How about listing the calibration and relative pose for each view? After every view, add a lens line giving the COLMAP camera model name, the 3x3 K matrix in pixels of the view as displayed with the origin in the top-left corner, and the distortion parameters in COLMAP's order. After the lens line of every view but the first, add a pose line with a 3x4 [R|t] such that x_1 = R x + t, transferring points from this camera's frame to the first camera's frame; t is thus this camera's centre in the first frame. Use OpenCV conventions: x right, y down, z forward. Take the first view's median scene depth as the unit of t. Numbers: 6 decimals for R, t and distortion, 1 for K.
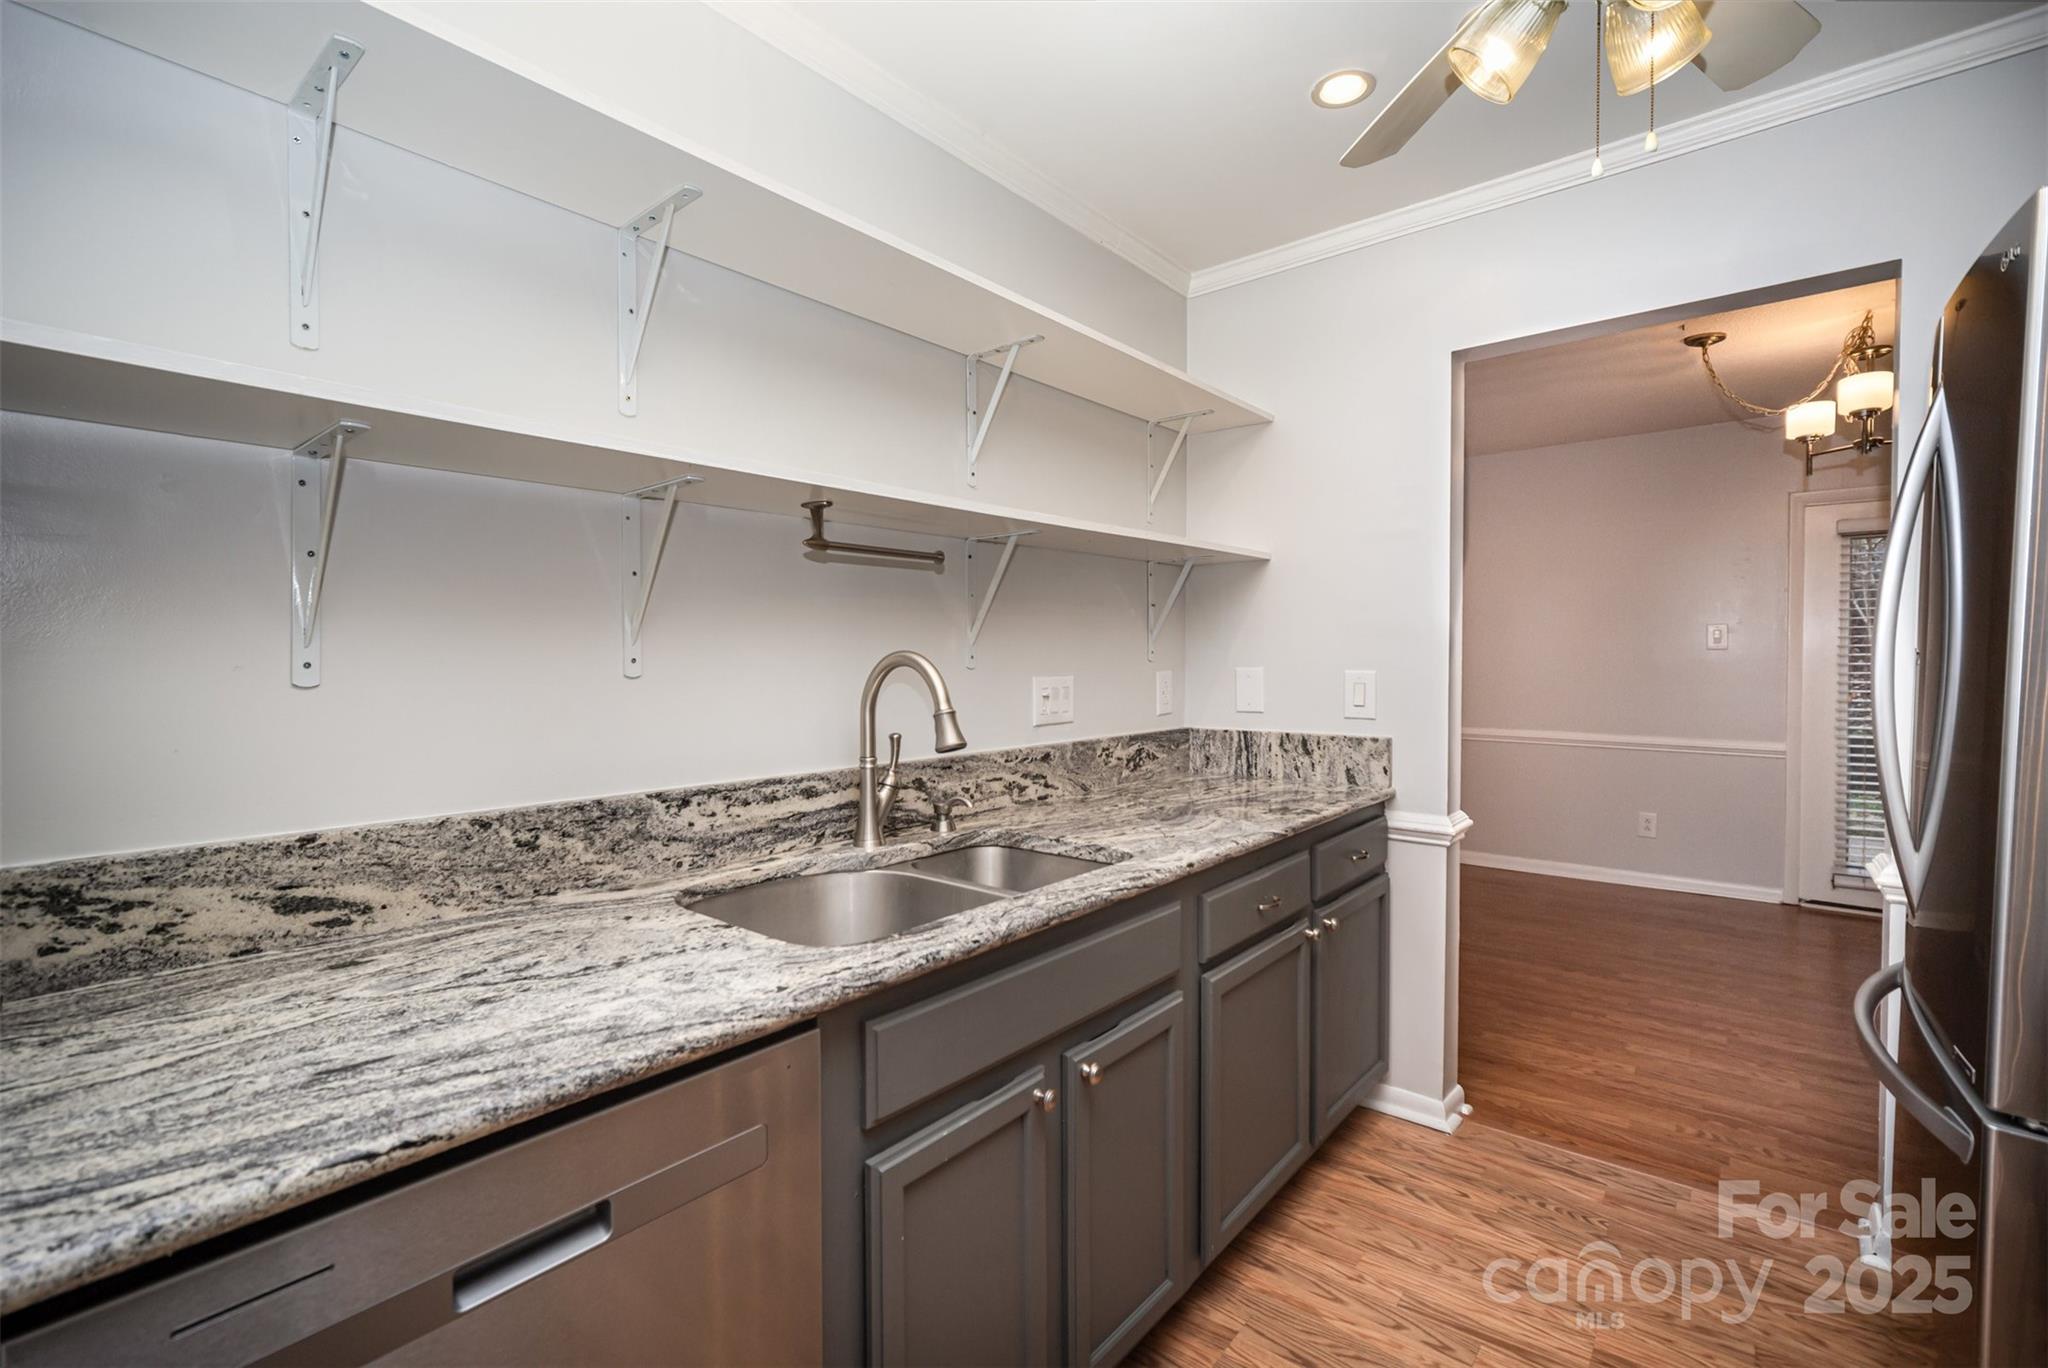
lens RADIAL K [[901.6, 0, 1021.6], [0, 901.6, 672.2], [0, 0, 1]] dist [-0.014923, 0.005292]
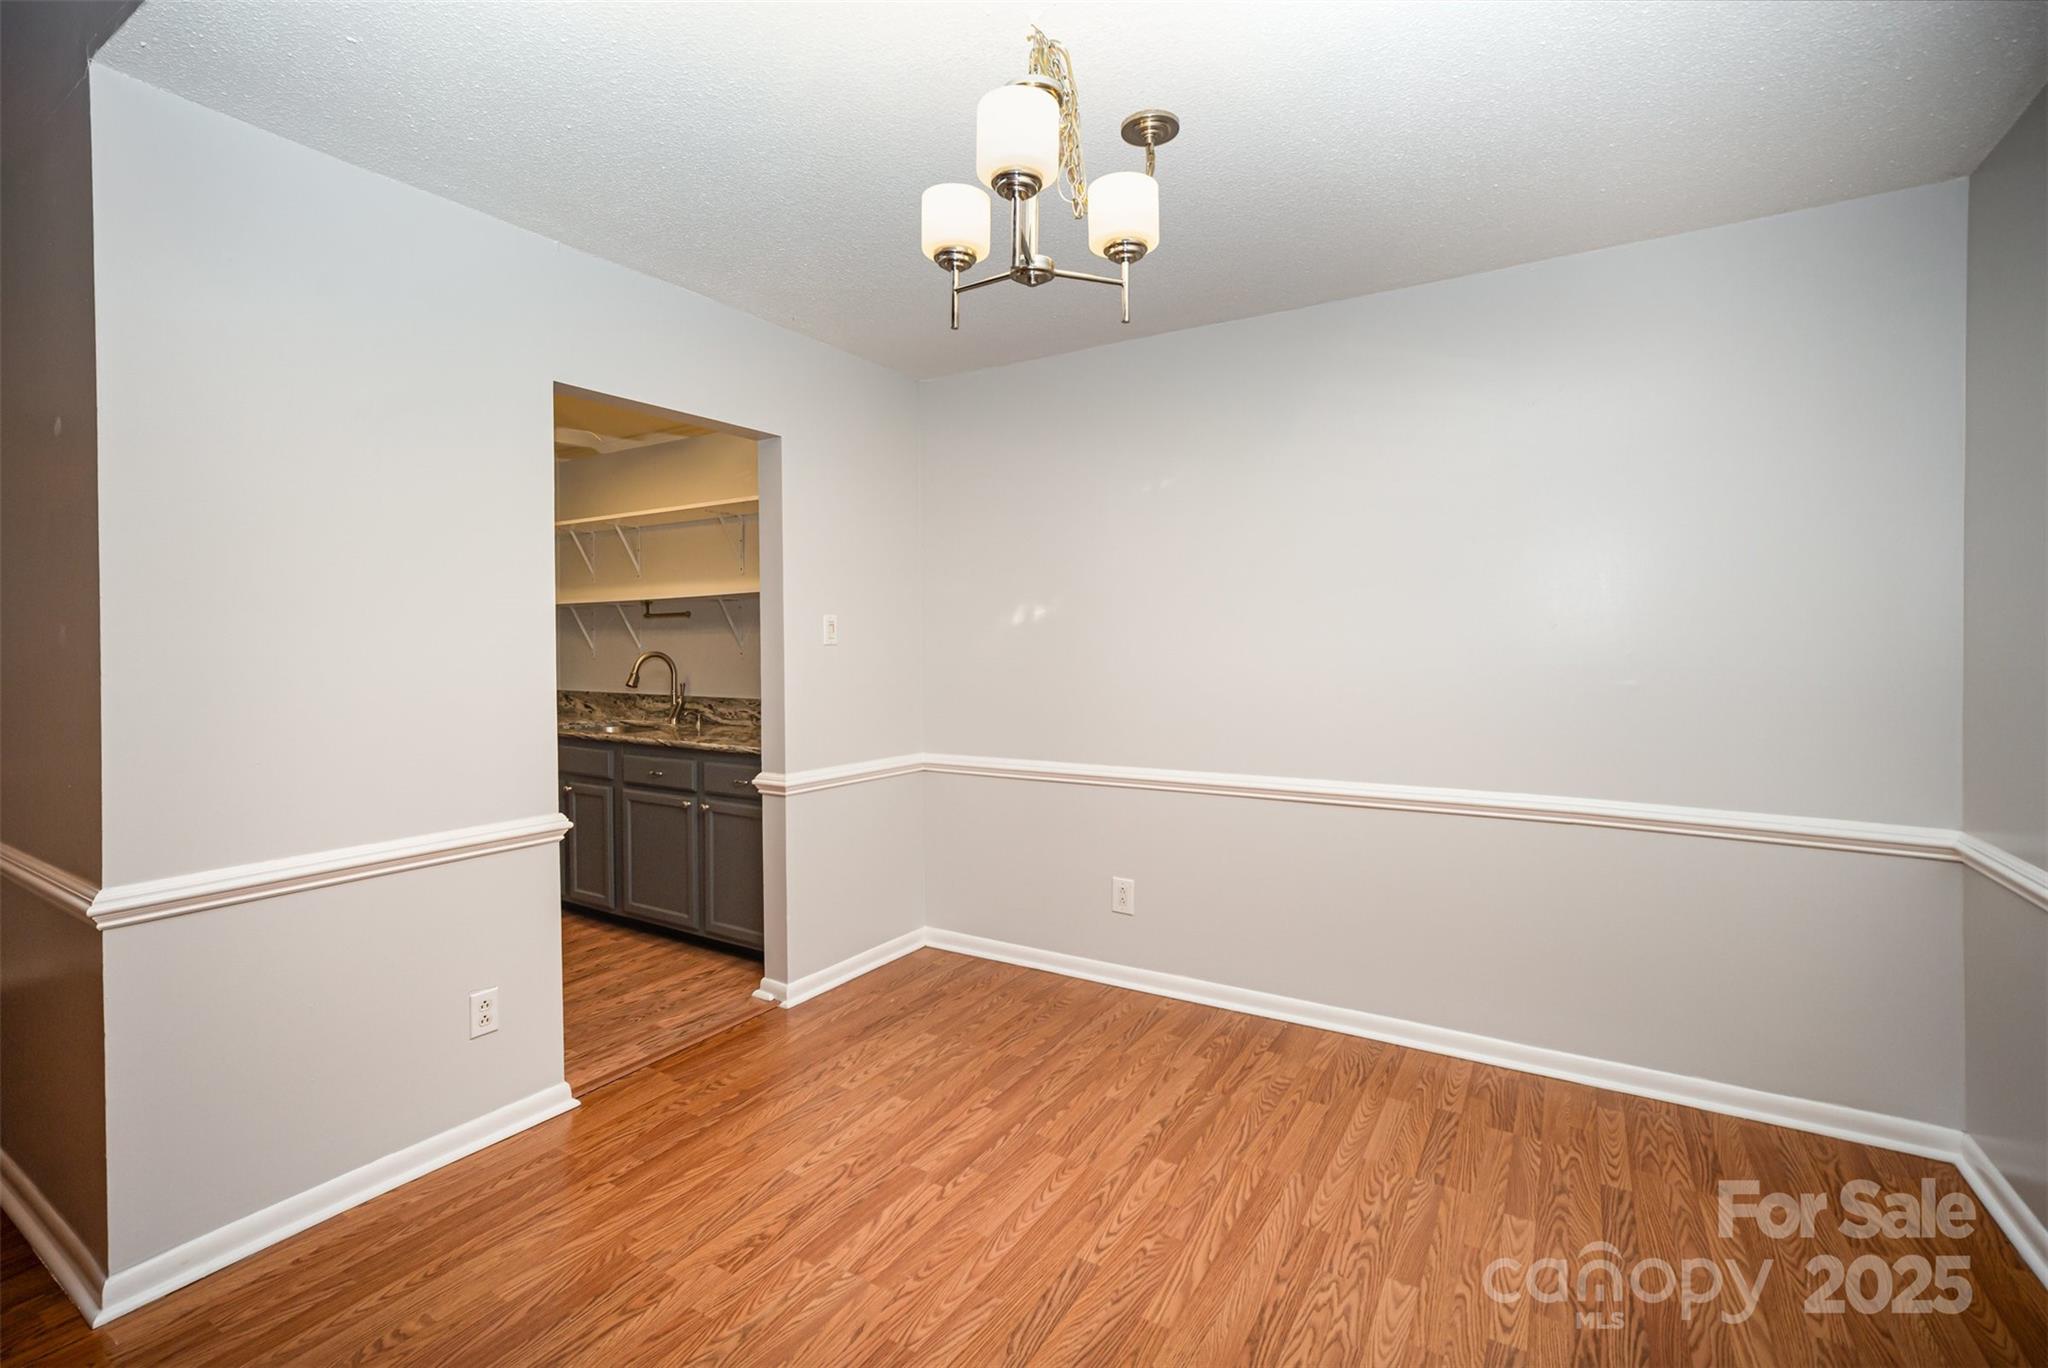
lens RADIAL K [[901.6, 0, 1017.5], [0, 901.6, 651.1], [0, 0, 1]] dist [-0.014923, 0.005292]
pose [[0.137559, 0.000746, -0.990493, 2.465614], [-0.023366, 0.999724, -0.002492, -0.037630], [0.990218, 0.023487, 0.137539, 1.540534]]
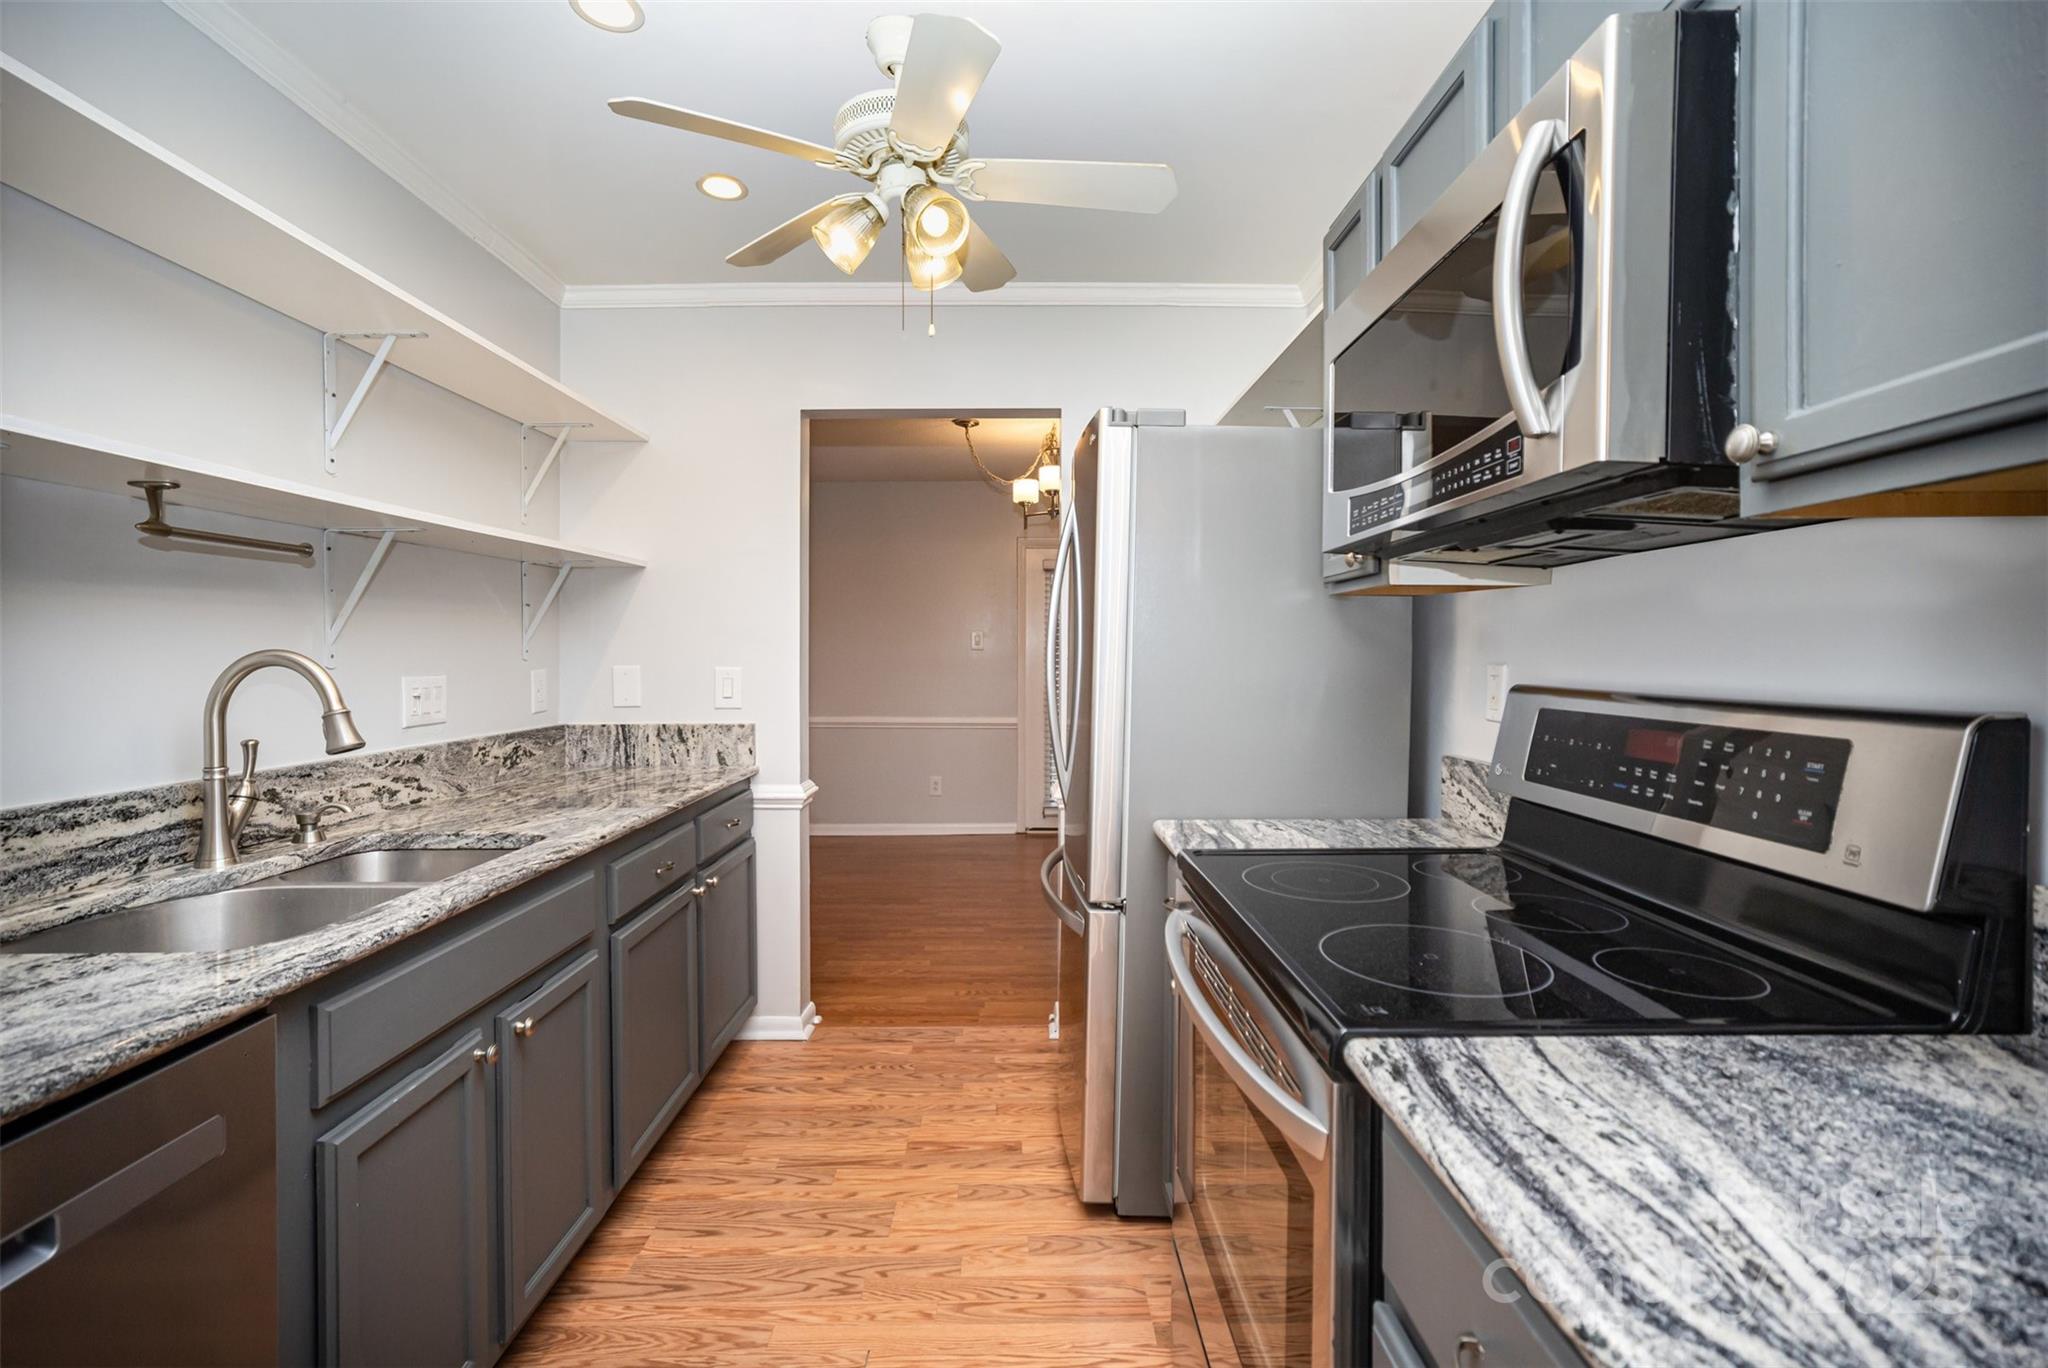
lens RADIAL K [[901.6, 0, 1019.3], [0, 901.6, 666.0], [0, 0, 1]] dist [-0.014923, 0.005292]
pose [[0.763092, -0.008016, 0.646240, -0.125507], [0.011044, 0.999939, -0.000638, 0.002338], [-0.646195, 0.007624, 0.763134, -0.186453]]
